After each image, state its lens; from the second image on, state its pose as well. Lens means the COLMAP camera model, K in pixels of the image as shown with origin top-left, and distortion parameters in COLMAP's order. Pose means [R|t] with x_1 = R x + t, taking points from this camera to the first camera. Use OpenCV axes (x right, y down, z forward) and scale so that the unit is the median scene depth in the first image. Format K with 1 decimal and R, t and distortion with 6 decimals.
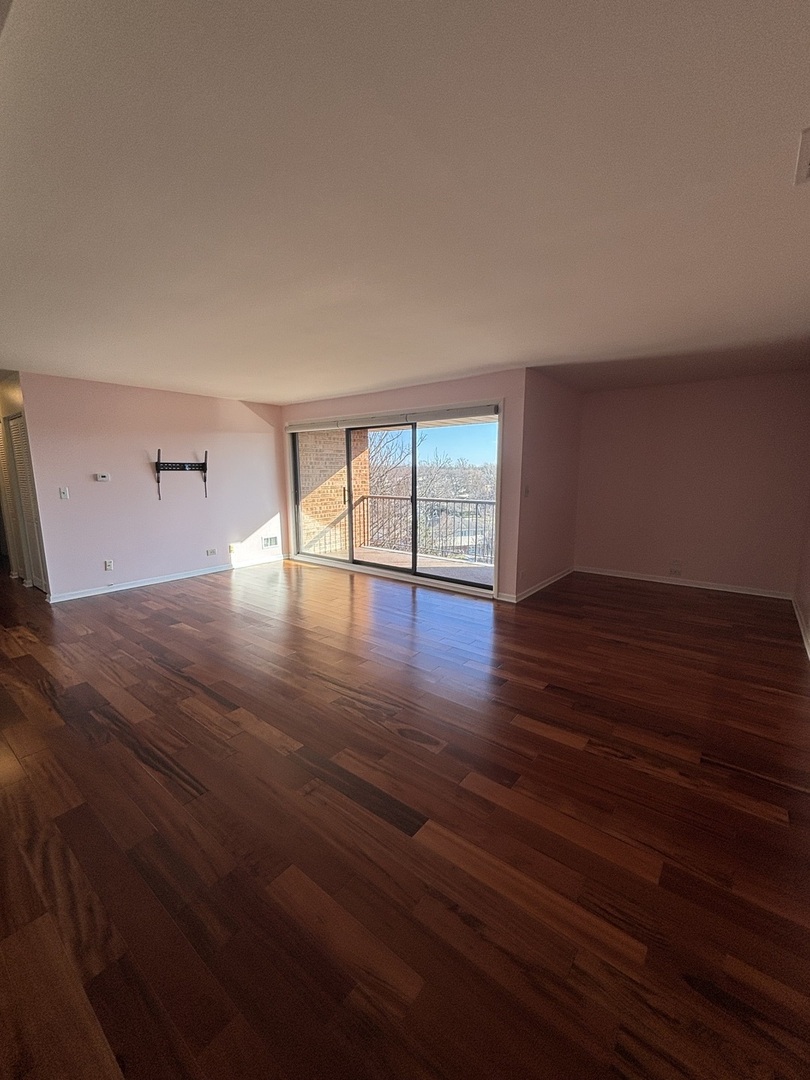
lens RADIAL K [[436.4, 0, 413.2], [0, 436.4, 533.6], [0, 0, 1]] dist [0.007665, 0.000069]
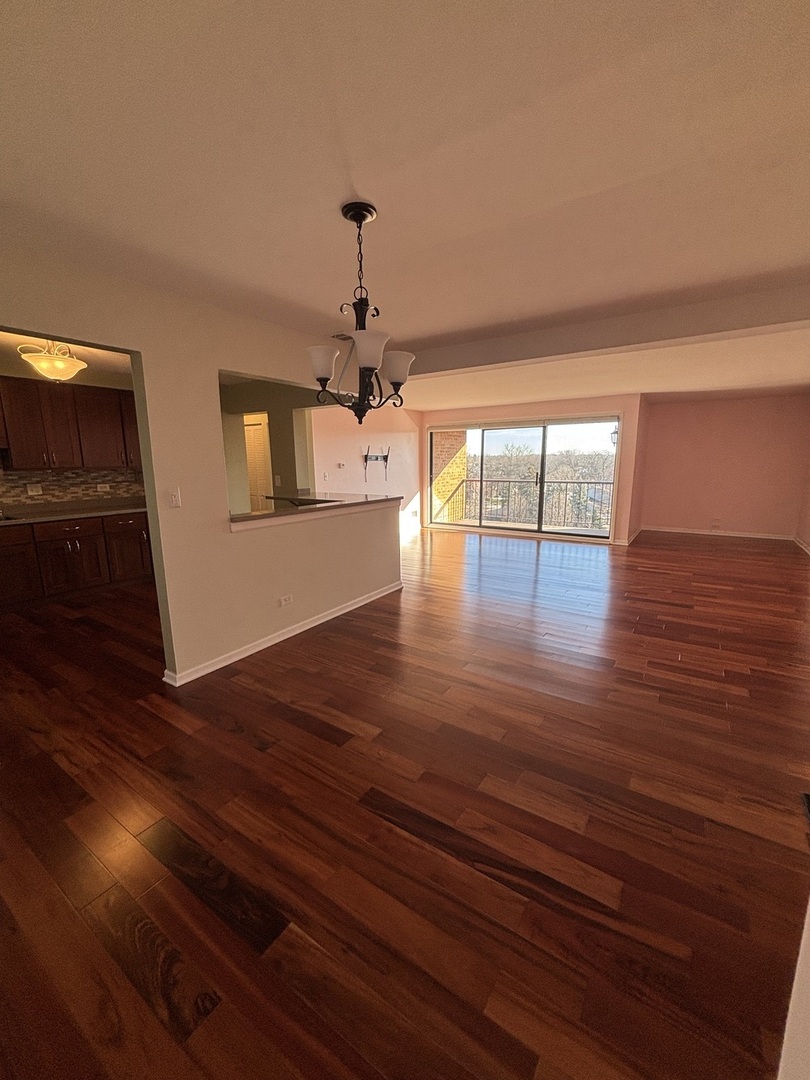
lens RADIAL K [[436.4, 0, 399.8], [0, 436.4, 544.5], [0, 0, 1]] dist [0.007665, 0.000069]
pose [[0.997836, -0.016345, 0.063692, -0.451887], [0.013315, 0.998772, 0.047710, 0.047530], [-0.064393, -0.046759, 0.996829, -0.334698]]
